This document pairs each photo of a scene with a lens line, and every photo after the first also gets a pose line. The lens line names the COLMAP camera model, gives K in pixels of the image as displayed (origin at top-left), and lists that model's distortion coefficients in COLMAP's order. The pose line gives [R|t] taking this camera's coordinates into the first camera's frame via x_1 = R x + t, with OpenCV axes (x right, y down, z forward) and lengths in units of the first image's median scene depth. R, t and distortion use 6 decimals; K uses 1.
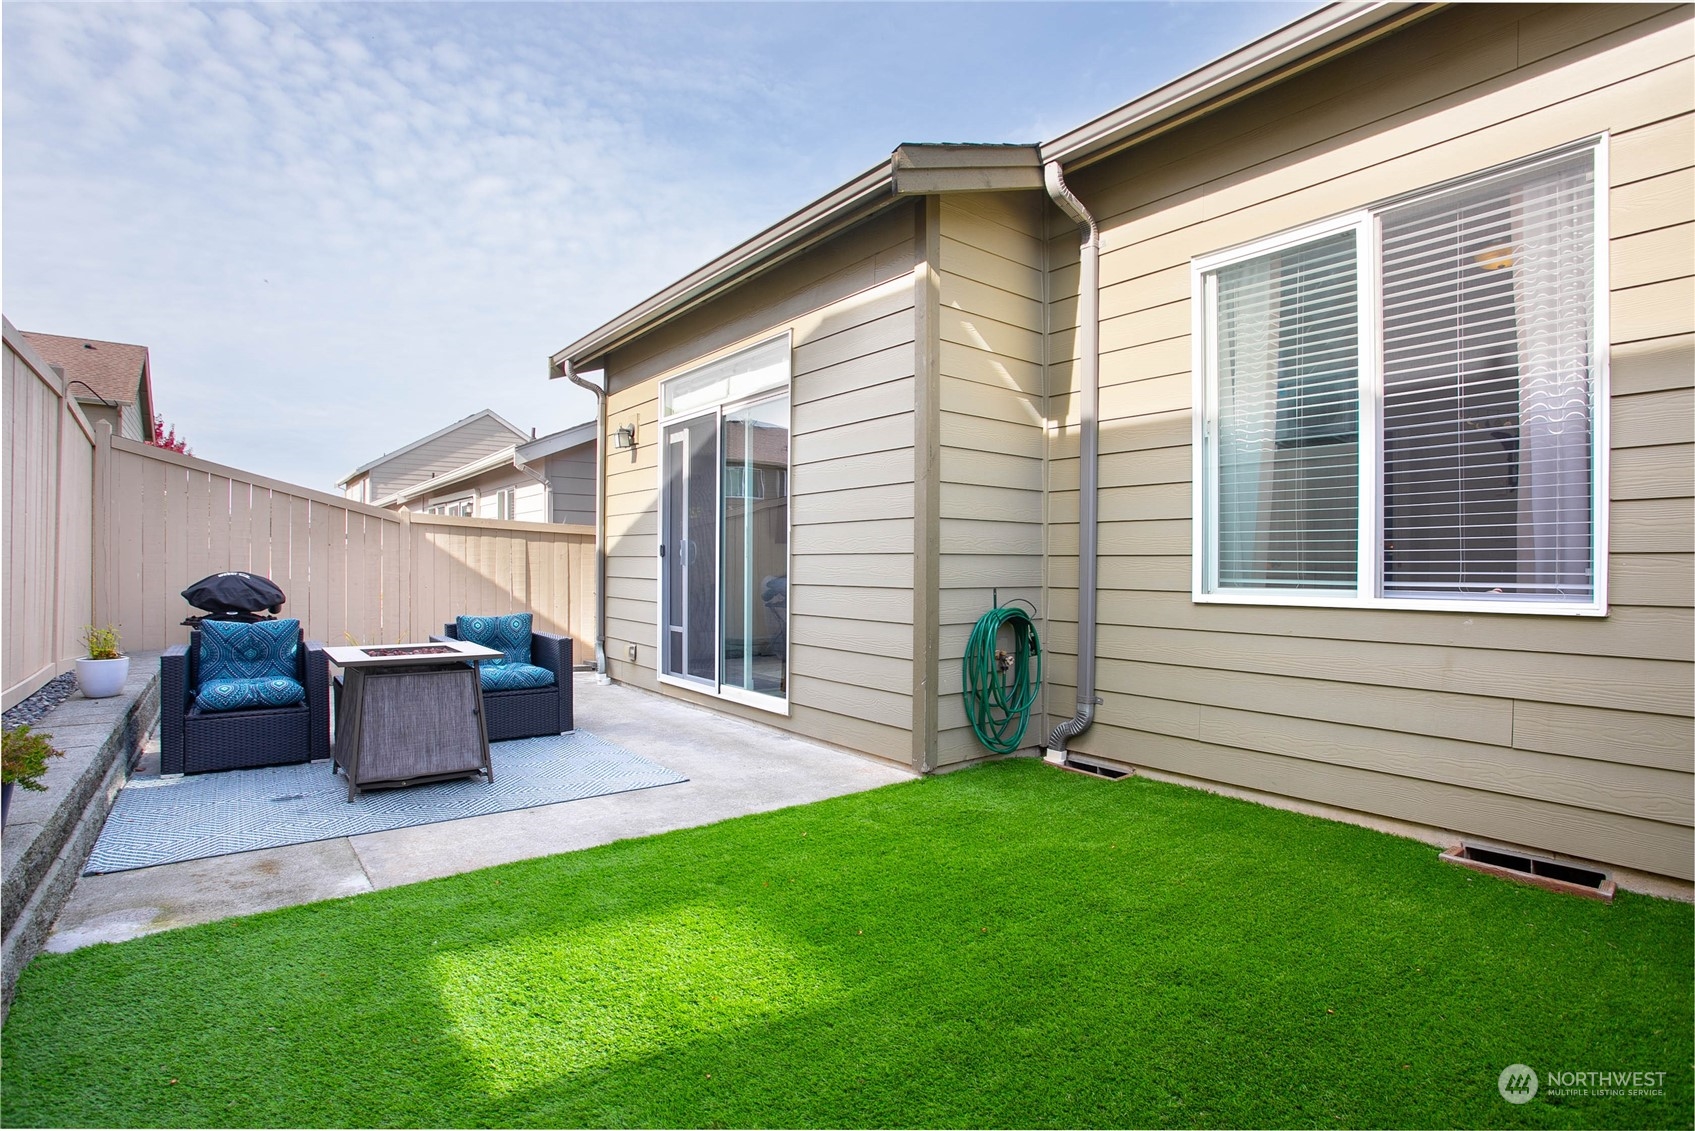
lens RADIAL K [[800.5, 0, 842.7], [0, 800.5, 563.8], [0, 0, 1]] dist [-0.021620, 0.007664]
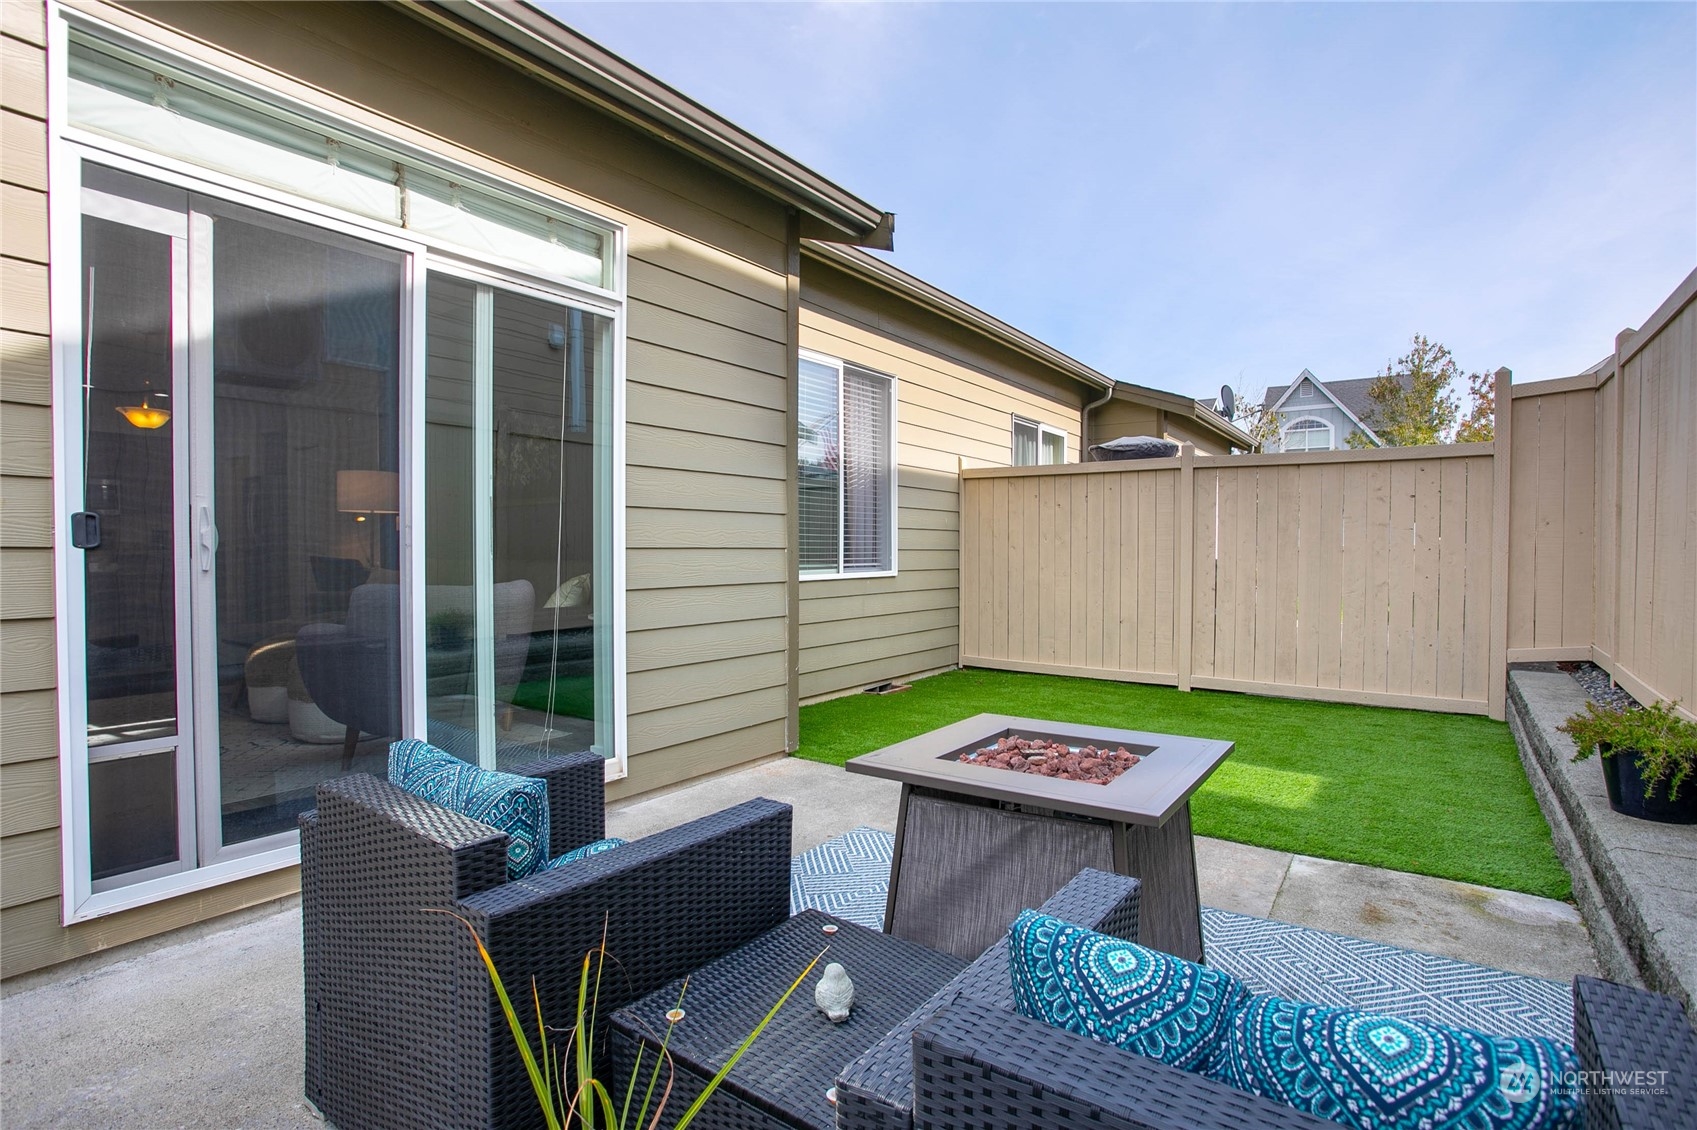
lens RADIAL K [[801.4, 0, 845.1], [0, 801.4, 564.1], [0, 0, 1]] dist [-0.021620, 0.007664]
pose [[-0.235520, -0.023402, 0.971588, -1.184121], [-0.003984, 0.999725, 0.023114, -0.022494], [-0.971861, 0.001573, -0.235548, 1.463926]]
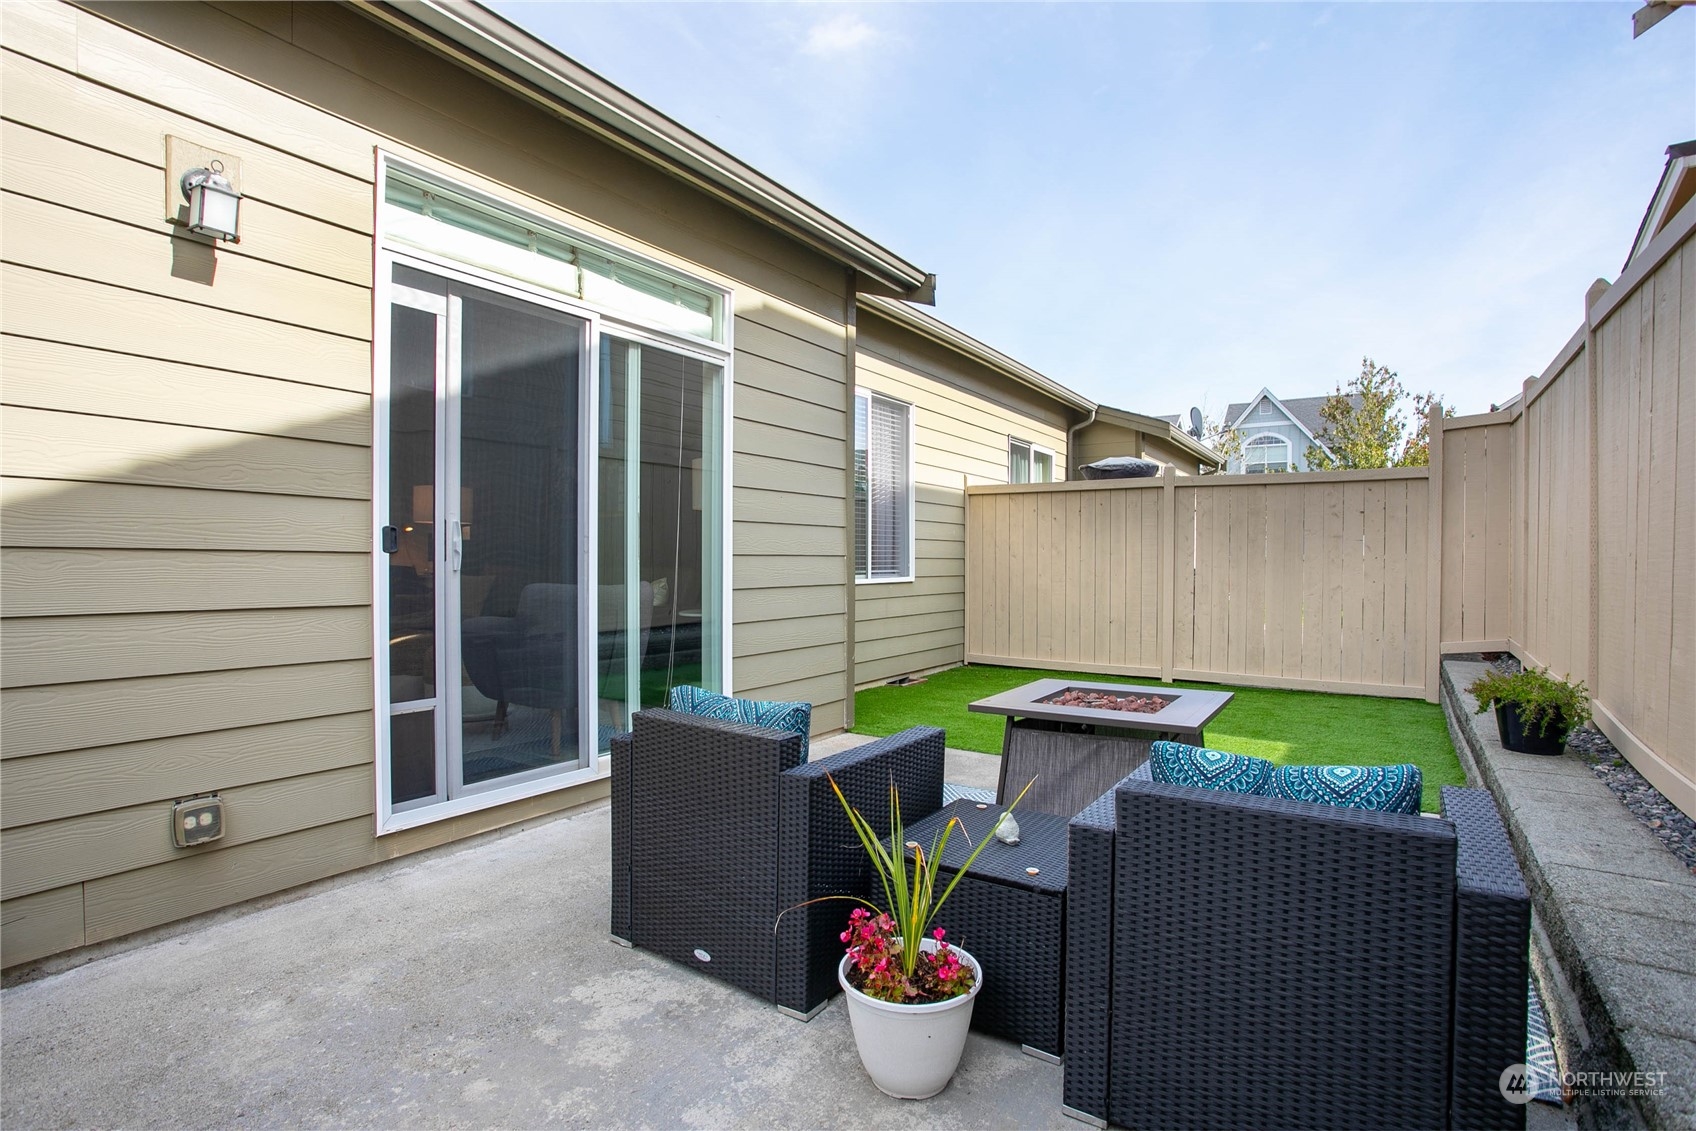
lens RADIAL K [[801.0, 0, 847.8], [0, 801.0, 565.5], [0, 0, 1]] dist [-0.021620, 0.007664]
pose [[-0.277890, -0.013095, 0.960524, -1.372755], [-0.005174, 0.999913, 0.012135, -0.017630], [-0.960599, -0.001598, -0.277933, 1.672032]]
